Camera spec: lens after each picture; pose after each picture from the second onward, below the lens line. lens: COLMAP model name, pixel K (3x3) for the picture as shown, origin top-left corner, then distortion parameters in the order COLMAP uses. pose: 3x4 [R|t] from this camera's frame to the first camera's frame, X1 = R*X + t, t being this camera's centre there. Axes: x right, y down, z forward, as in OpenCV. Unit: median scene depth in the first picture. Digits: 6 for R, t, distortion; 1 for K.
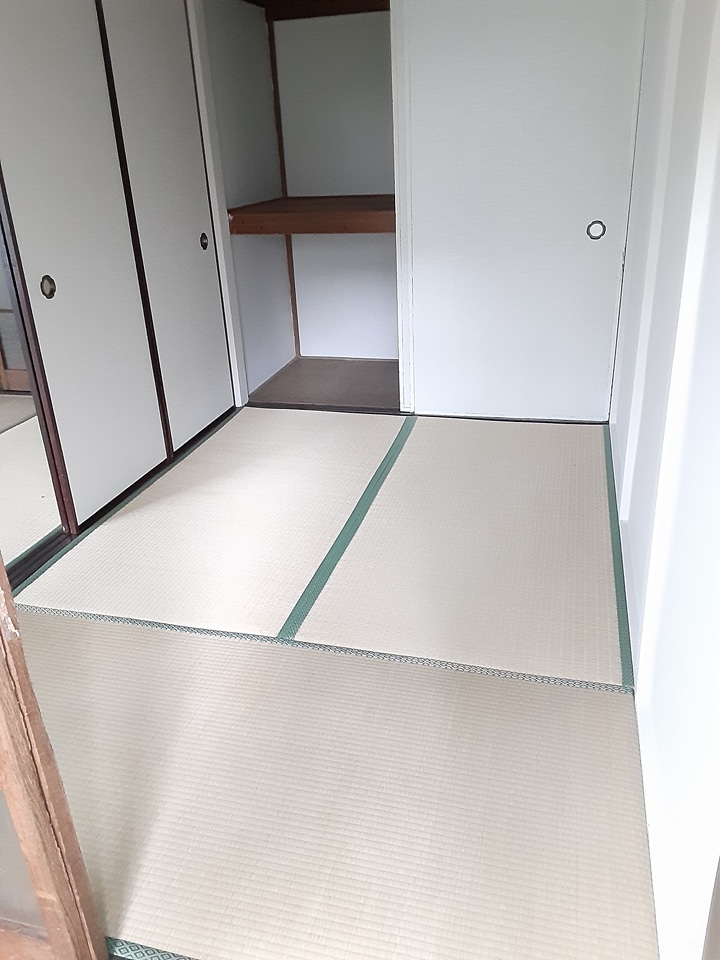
lens RADIAL K [[775.2, 0, 353.7], [0, 775.2, 477.4], [0, 0, 1]] dist [0.114319, -0.157607]
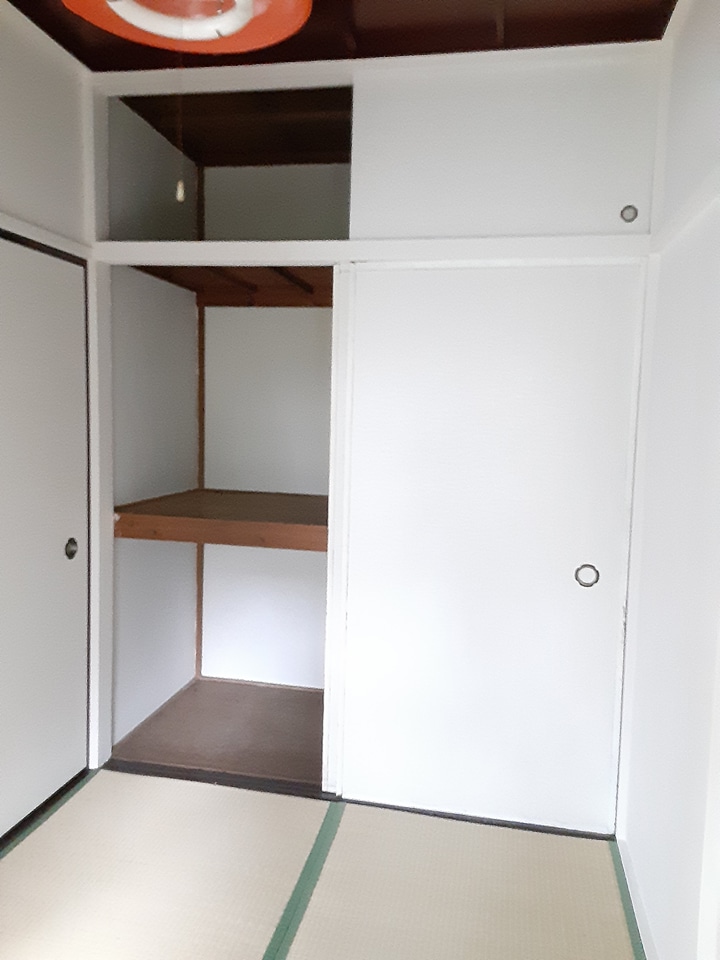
lens RADIAL K [[775.2, 0, 353.7], [0, 775.2, 477.4], [0, 0, 1]] dist [0.114319, -0.157607]
pose [[0.994854, 0.069666, 0.073565, 0.016761], [-0.042309, 0.945408, -0.323131, -0.126689], [-0.092060, 0.318356, 0.943491, 0.232627]]
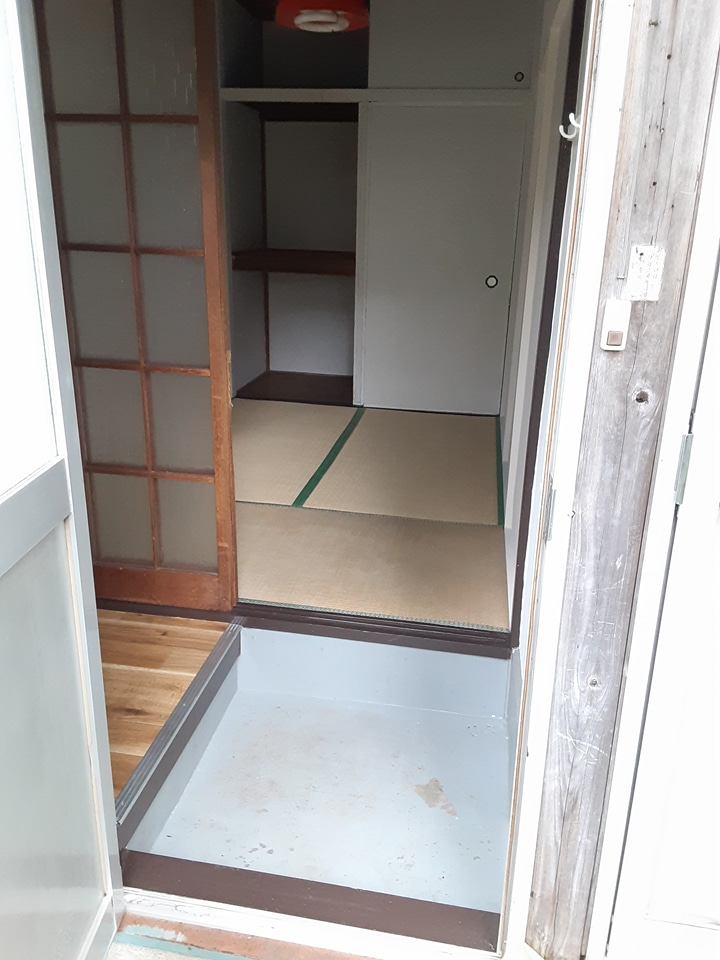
lens RADIAL K [[757.6, 0, 360.0], [0, 757.6, 480.0], [0, 0, 1]] dist [0.053383, -0.066953]
pose [[0.992638, 0.034984, 0.115955, -0.077468], [-0.026700, 0.997030, -0.072239, 0.142775], [-0.118138, 0.068611, 0.990624, -0.309018]]
